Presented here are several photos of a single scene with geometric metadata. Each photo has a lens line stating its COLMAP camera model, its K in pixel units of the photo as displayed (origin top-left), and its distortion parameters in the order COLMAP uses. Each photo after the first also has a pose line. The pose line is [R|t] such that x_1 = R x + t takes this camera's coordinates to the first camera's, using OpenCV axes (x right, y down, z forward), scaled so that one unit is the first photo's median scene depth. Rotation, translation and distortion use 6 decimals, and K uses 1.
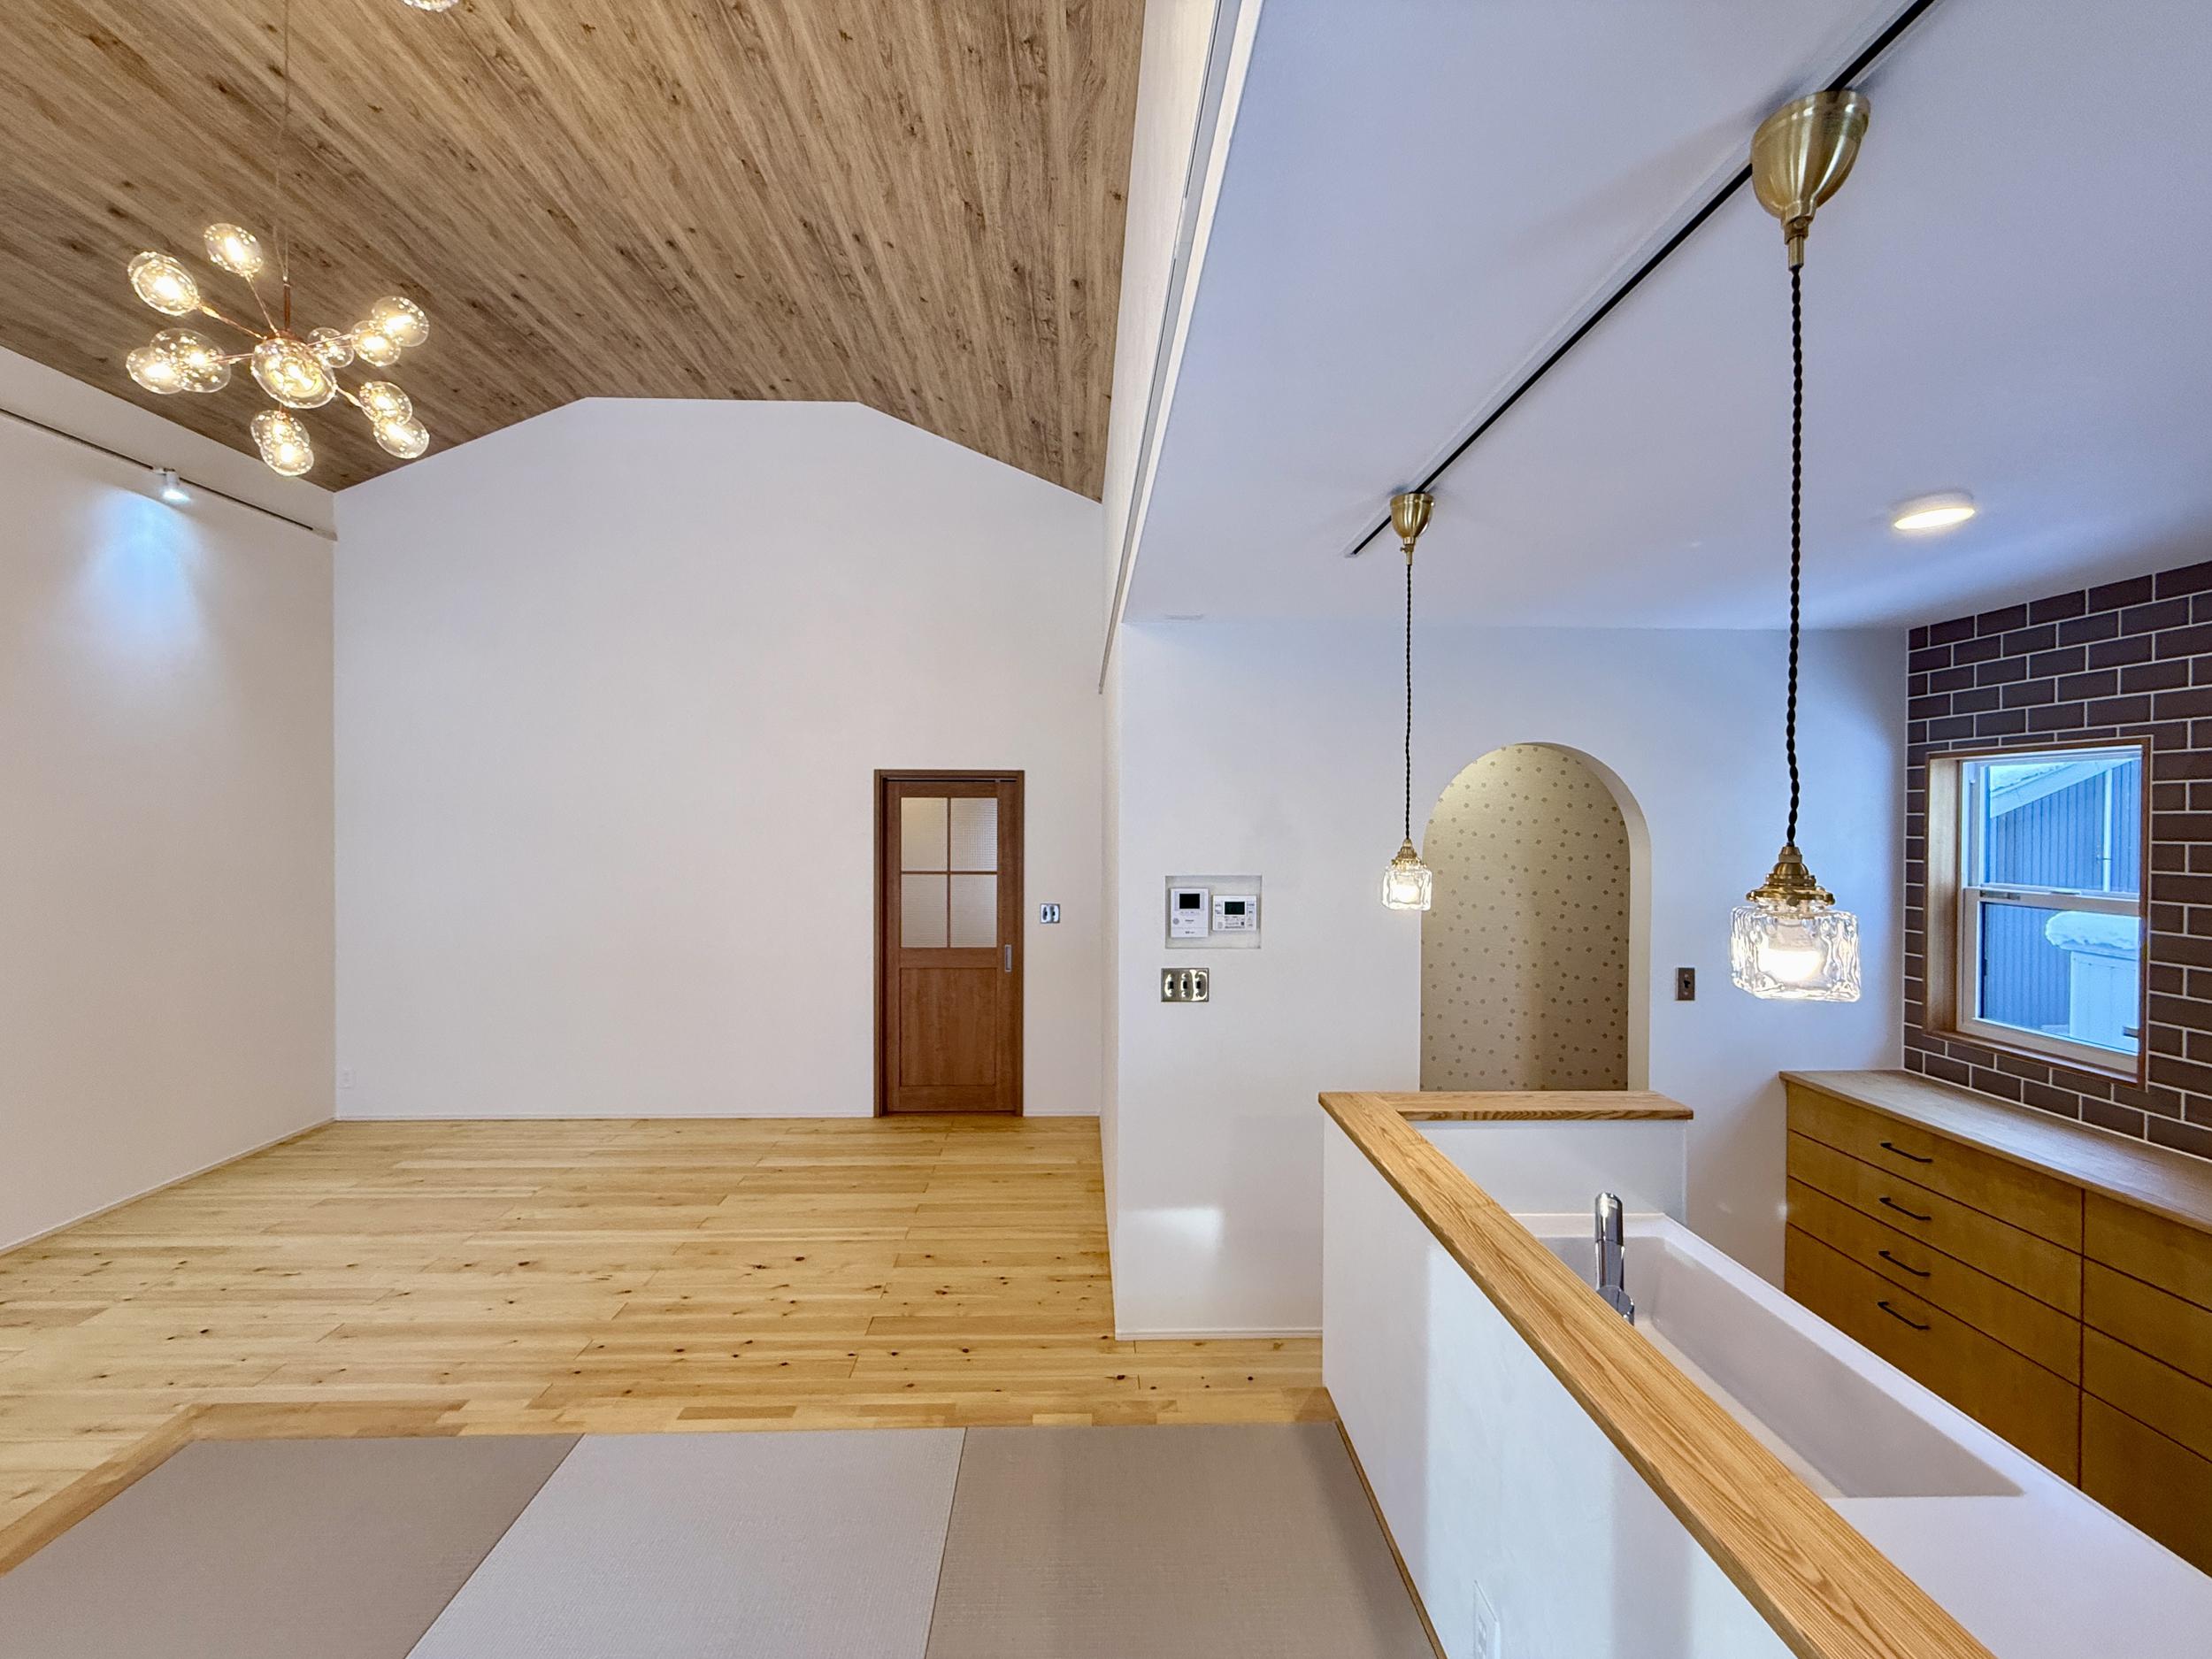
lens RADIAL K [[887.7, 0, 1106.0], [0, 887.7, 829.5], [0, 0, 1]] dist [0.000319, 0.000035]
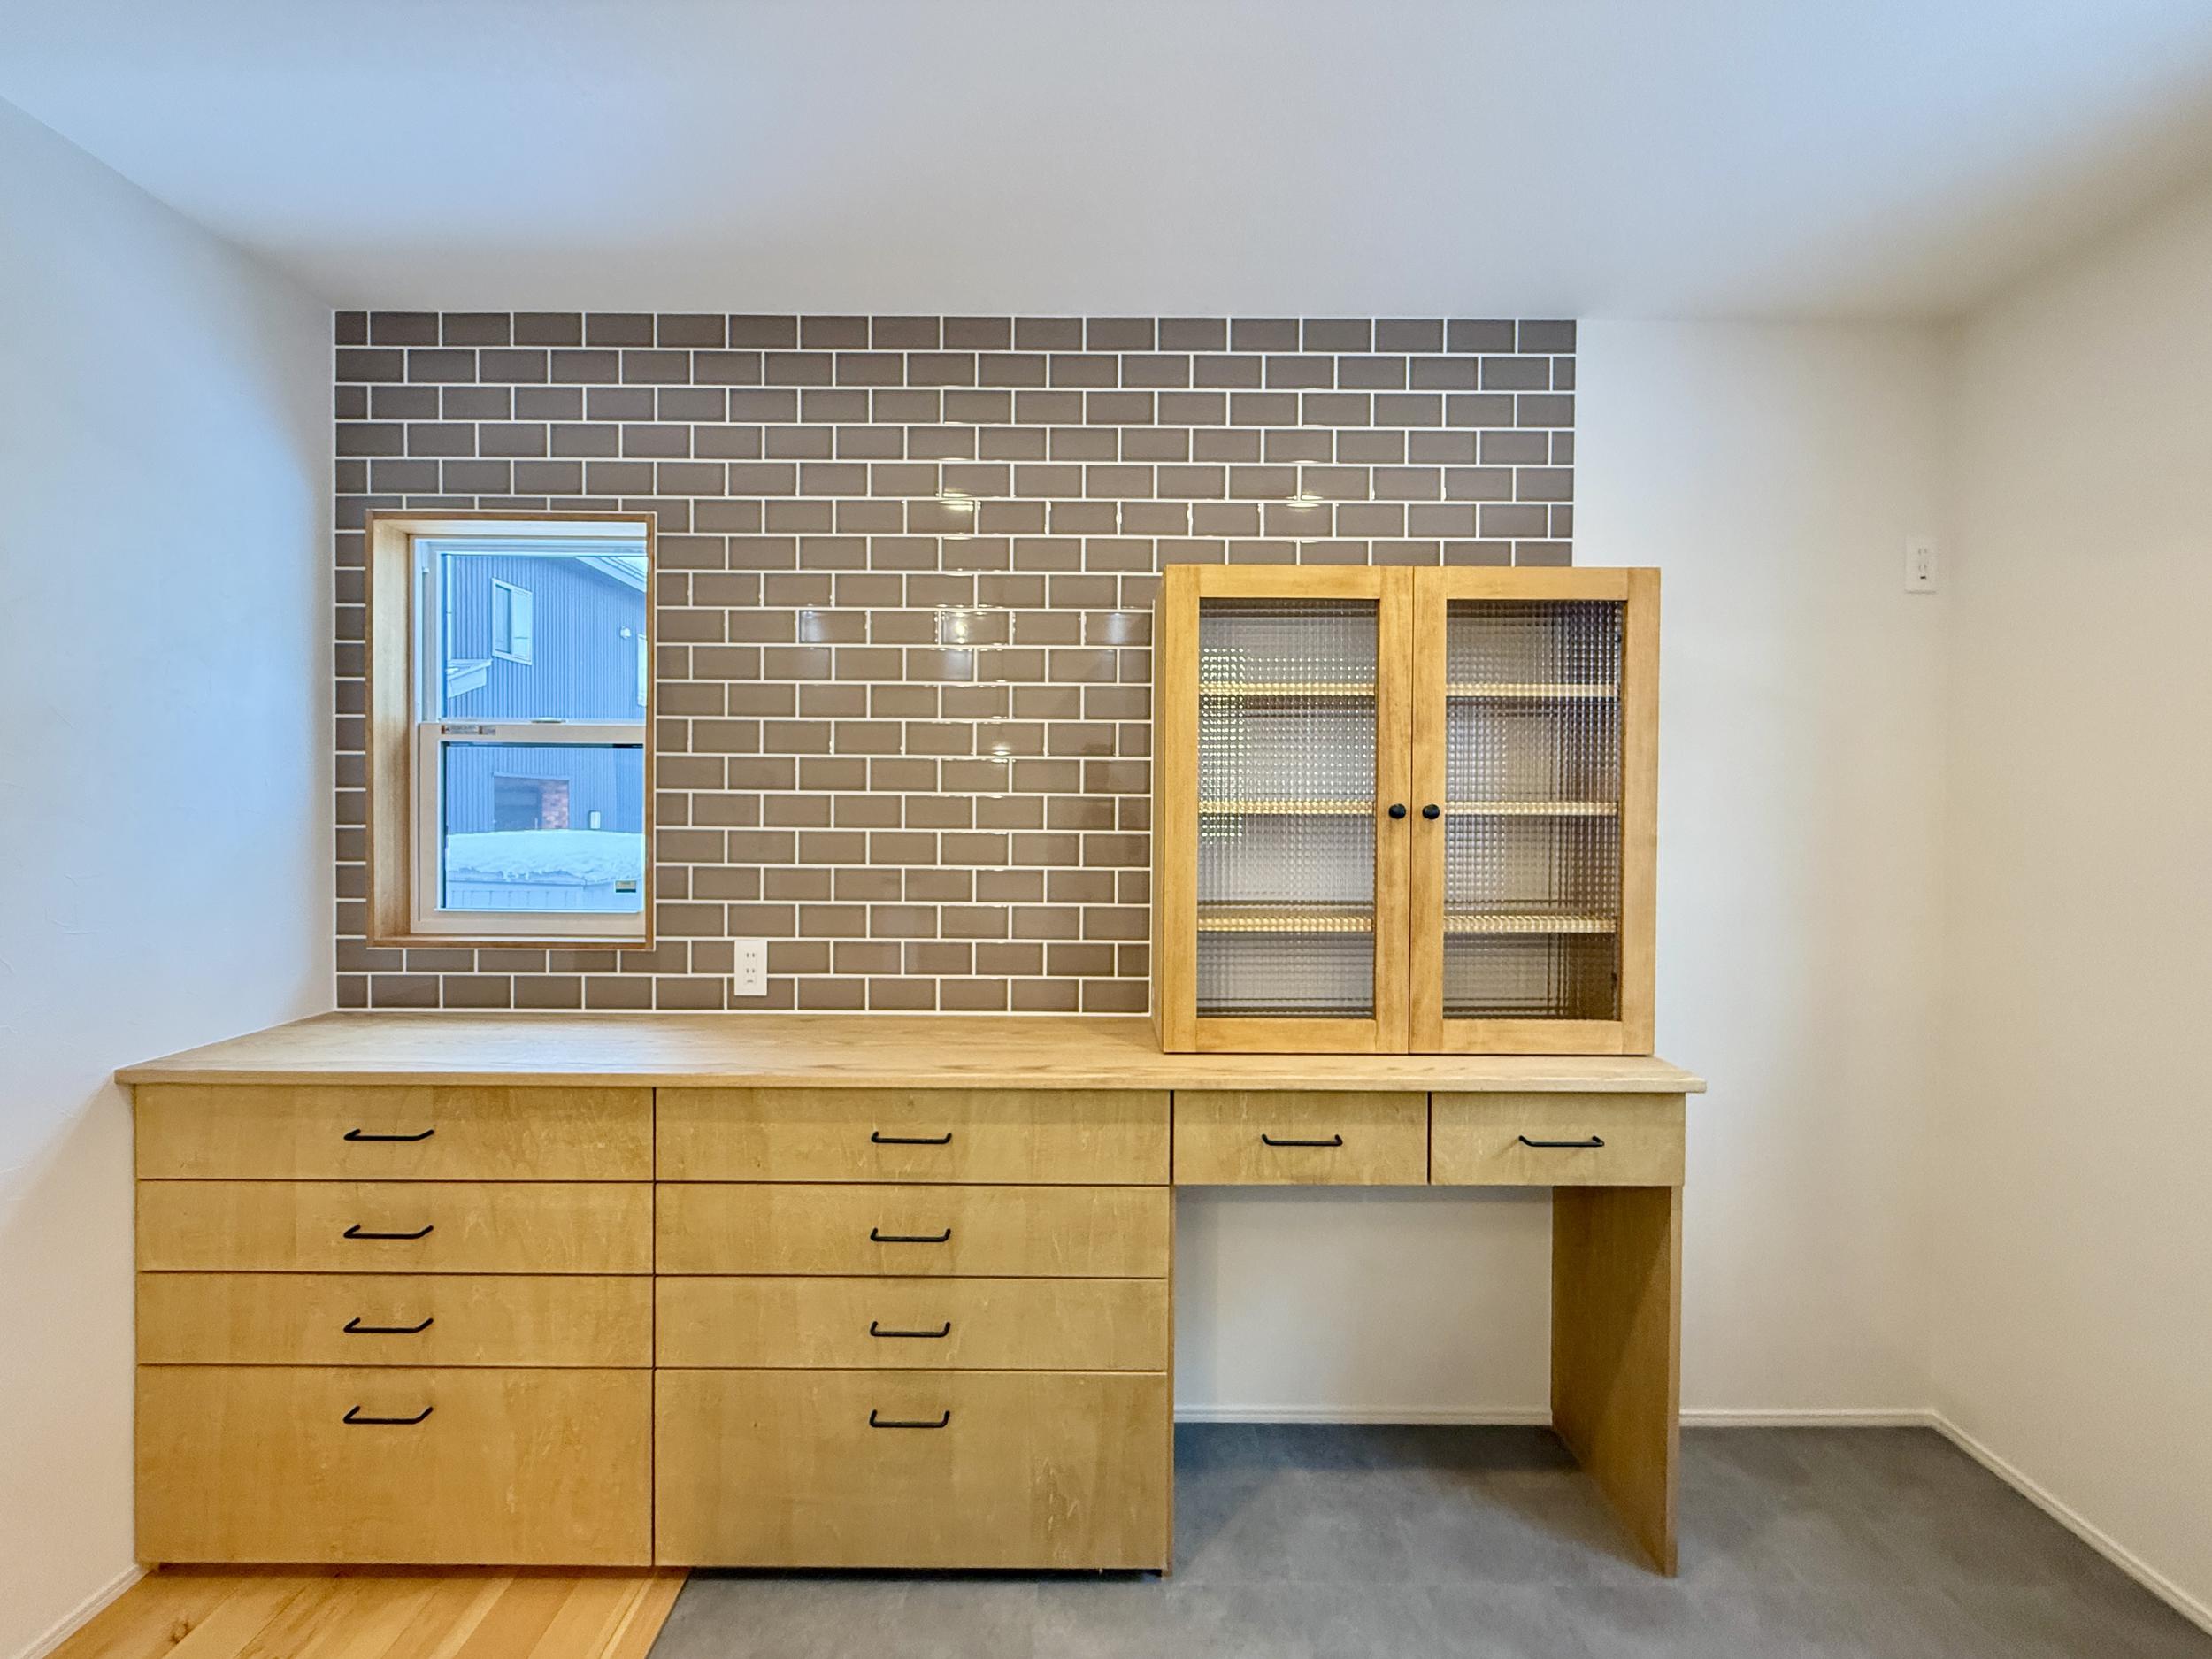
lens RADIAL K [[901.6, 0, 1096.9], [0, 901.6, 818.0], [0, 0, 1]] dist [-0.000131, 0.000427]
pose [[0.032415, -0.012023, 0.999402, 0.258161], [0.003681, 0.999922, 0.011910, 0.119020], [-0.999468, 0.003293, 0.032457, 0.407667]]
